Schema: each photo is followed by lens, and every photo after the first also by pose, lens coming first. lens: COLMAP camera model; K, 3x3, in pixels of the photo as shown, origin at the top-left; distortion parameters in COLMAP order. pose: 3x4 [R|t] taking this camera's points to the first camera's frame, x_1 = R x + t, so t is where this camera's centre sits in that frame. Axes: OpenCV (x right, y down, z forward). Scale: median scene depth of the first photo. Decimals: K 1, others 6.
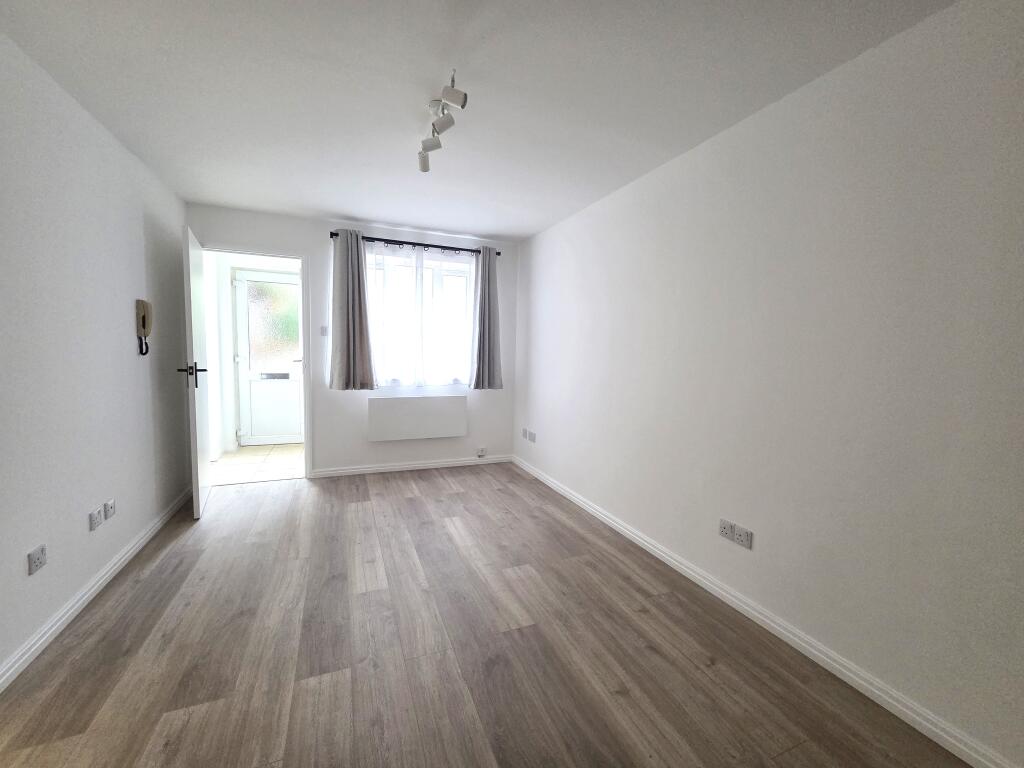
lens RADIAL K [[413.7, 0, 510.9], [0, 413.7, 386.3], [0, 0, 1]] dist [-0.000132, 0.000037]
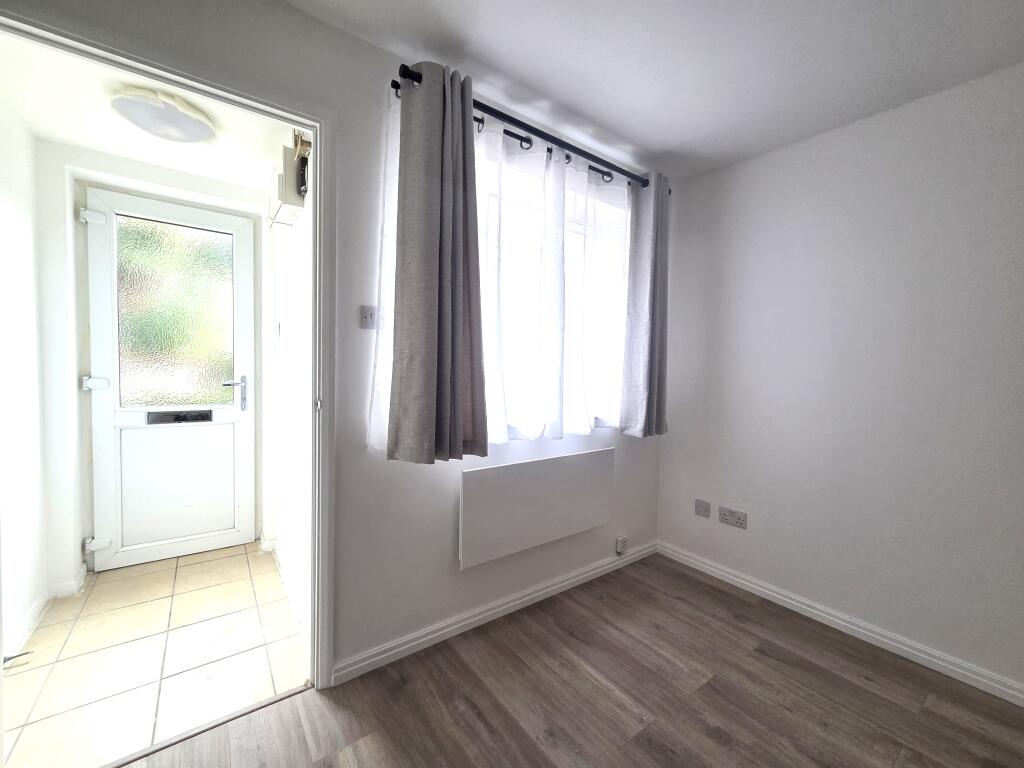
lens RADIAL K [[419.0, 0, 512.0], [0, 419.0, 384.0], [0, 0, 1]] dist [0.000733, -0.000372]
pose [[0.969766, -0.011934, 0.243744, -0.425745], [0.020348, 0.999280, -0.032032, -0.052940], [-0.243186, 0.036023, 0.969311, 0.582934]]
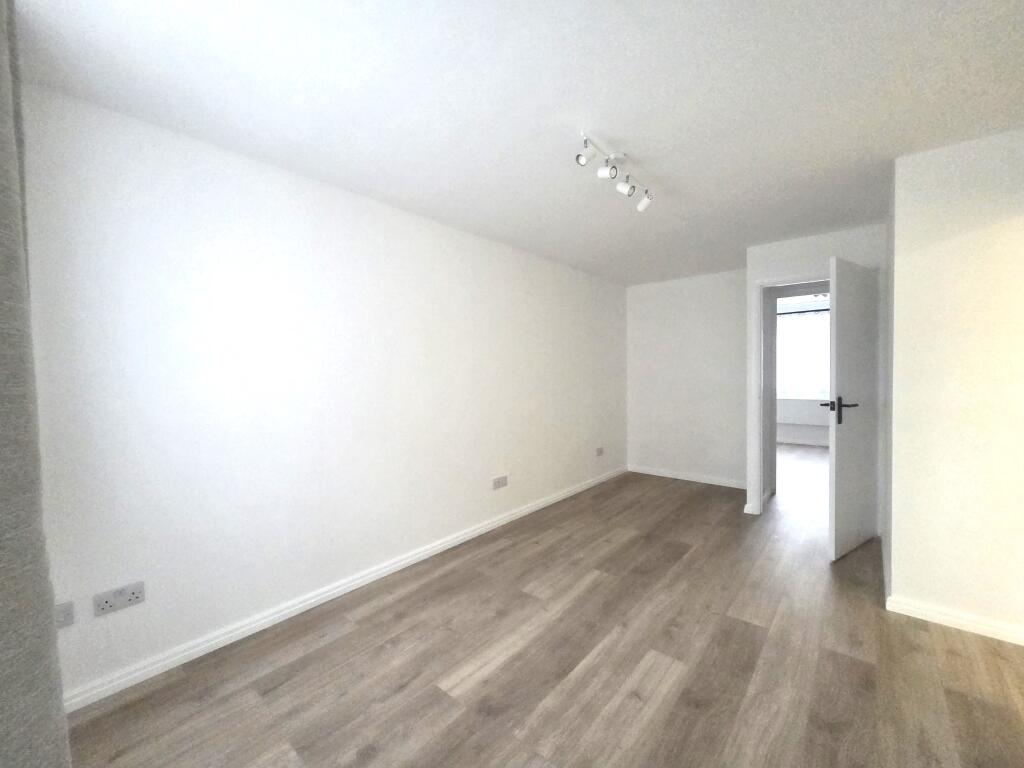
lens RADIAL K [[413.7, 0, 510.9], [0, 413.7, 386.3], [0, 0, 1]] dist [-0.000132, 0.000037]
pose [[-0.452860, -0.043878, 0.890501, -0.535163], [0.080437, 0.992704, 0.089820, -0.100277], [-0.887946, 0.112306, -0.446027, 0.925540]]
